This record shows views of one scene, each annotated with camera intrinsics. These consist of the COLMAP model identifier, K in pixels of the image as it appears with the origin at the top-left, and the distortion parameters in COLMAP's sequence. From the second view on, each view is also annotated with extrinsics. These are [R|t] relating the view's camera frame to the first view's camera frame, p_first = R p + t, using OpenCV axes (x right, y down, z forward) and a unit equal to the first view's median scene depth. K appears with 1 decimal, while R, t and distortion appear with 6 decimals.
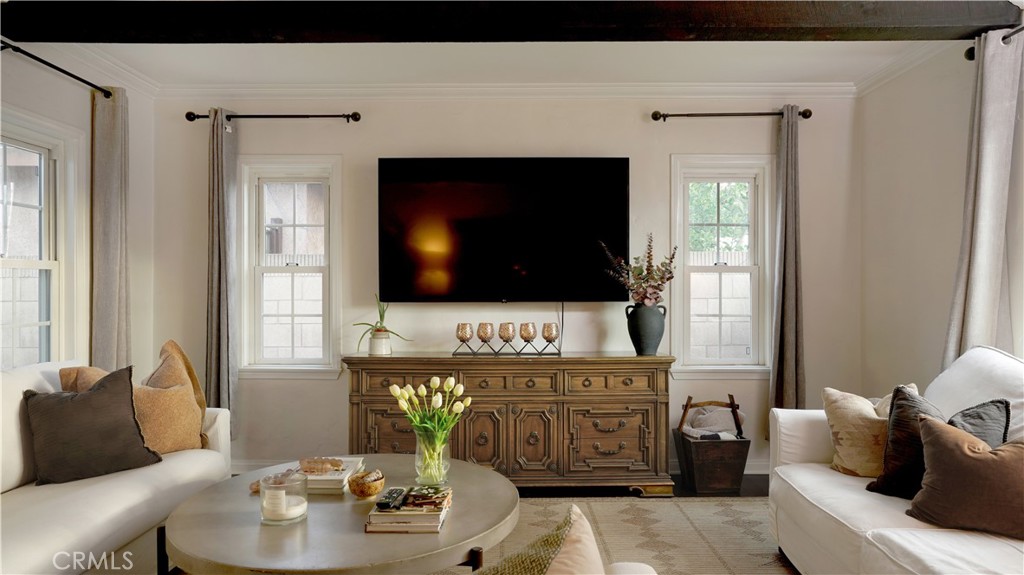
lens RADIAL K [[645.7, 0, 512.0], [0, 645.7, 287.5], [0, 0, 1]] dist [-0.051781, 0.053114]
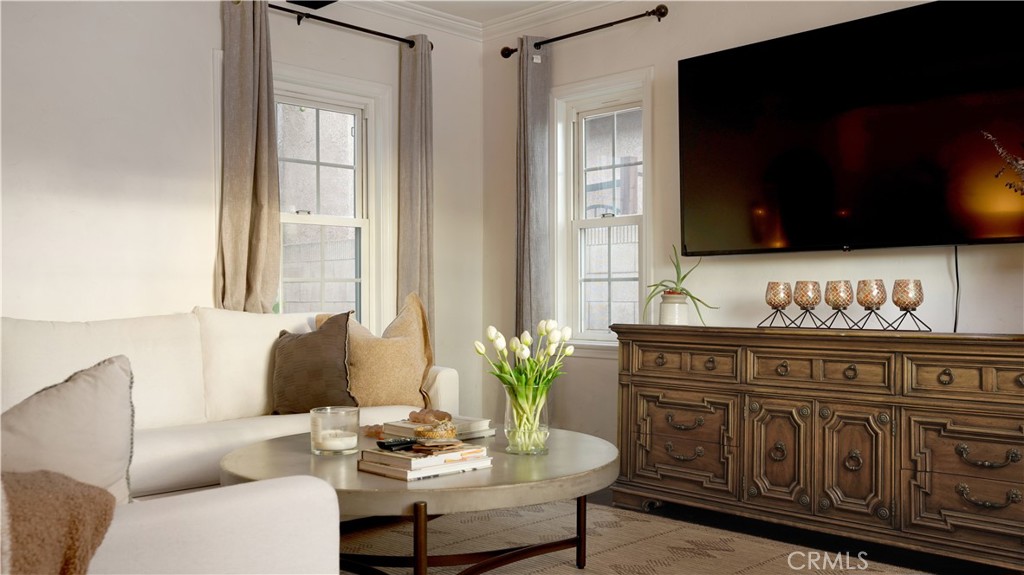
lens RADIAL K [[918.4, 0, 512.0], [0, 918.4, 287.5], [0, 0, 1]] dist [0.007389, 0.000475]
pose [[0.697154, -0.008509, -0.716871, 0.443397], [-0.000869, 0.999919, -0.012713, 0.077818], [0.716921, 0.009486, 0.697090, 0.140325]]
